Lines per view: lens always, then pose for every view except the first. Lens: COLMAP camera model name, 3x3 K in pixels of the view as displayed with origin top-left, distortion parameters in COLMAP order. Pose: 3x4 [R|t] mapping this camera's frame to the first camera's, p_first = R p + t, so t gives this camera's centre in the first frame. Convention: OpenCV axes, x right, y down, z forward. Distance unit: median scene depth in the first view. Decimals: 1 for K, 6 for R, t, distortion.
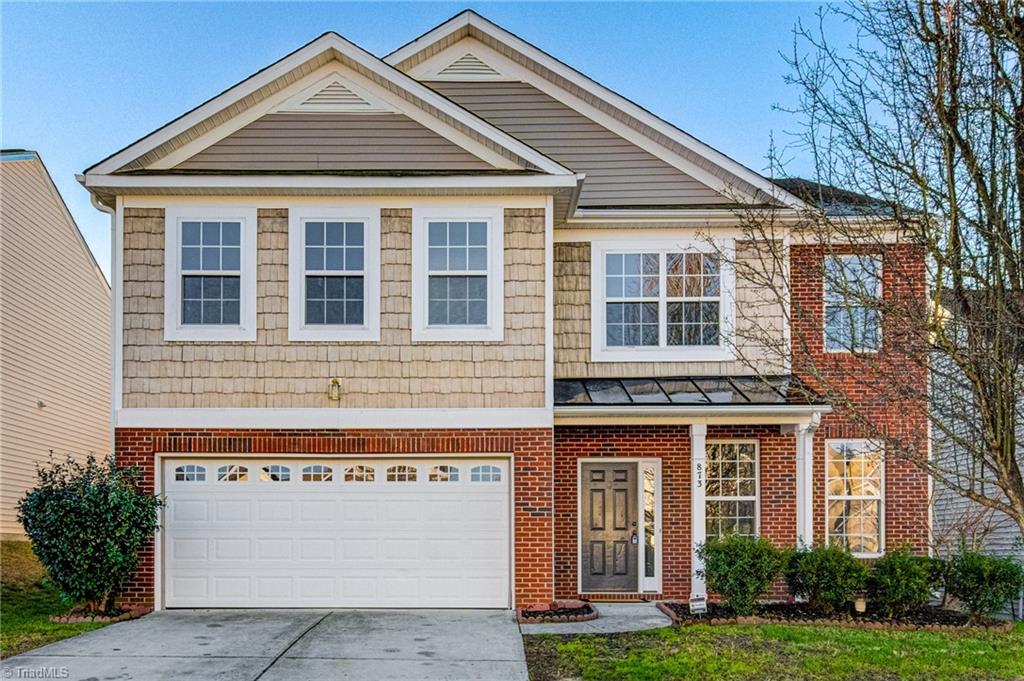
lens RADIAL K [[553.2, 0, 513.8], [0, 553.2, 334.1], [0, 0, 1]] dist [0.001593, -0.013152]
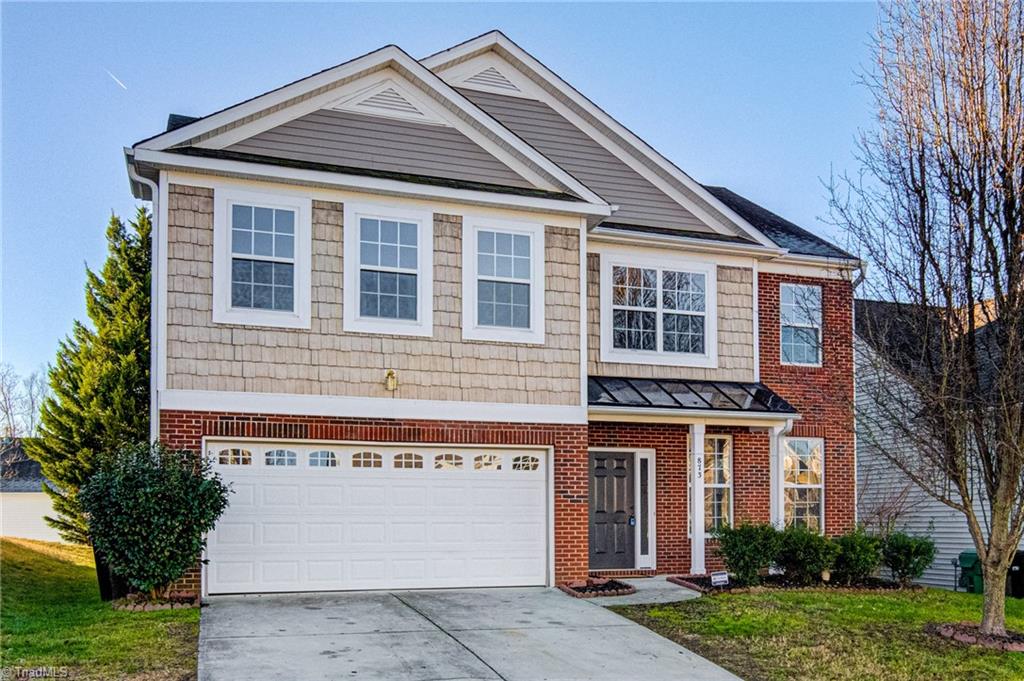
lens RADIAL K [[510.4, 0, 511.9], [0, 510.4, 324.3], [0, 0, 1]] dist [-0.013620, -0.000498]
pose [[0.979413, 0.070153, 0.189287, -0.281993], [-0.067296, 0.997502, -0.021489, -0.001103], [-0.190322, 0.008309, 0.981687, 0.005260]]
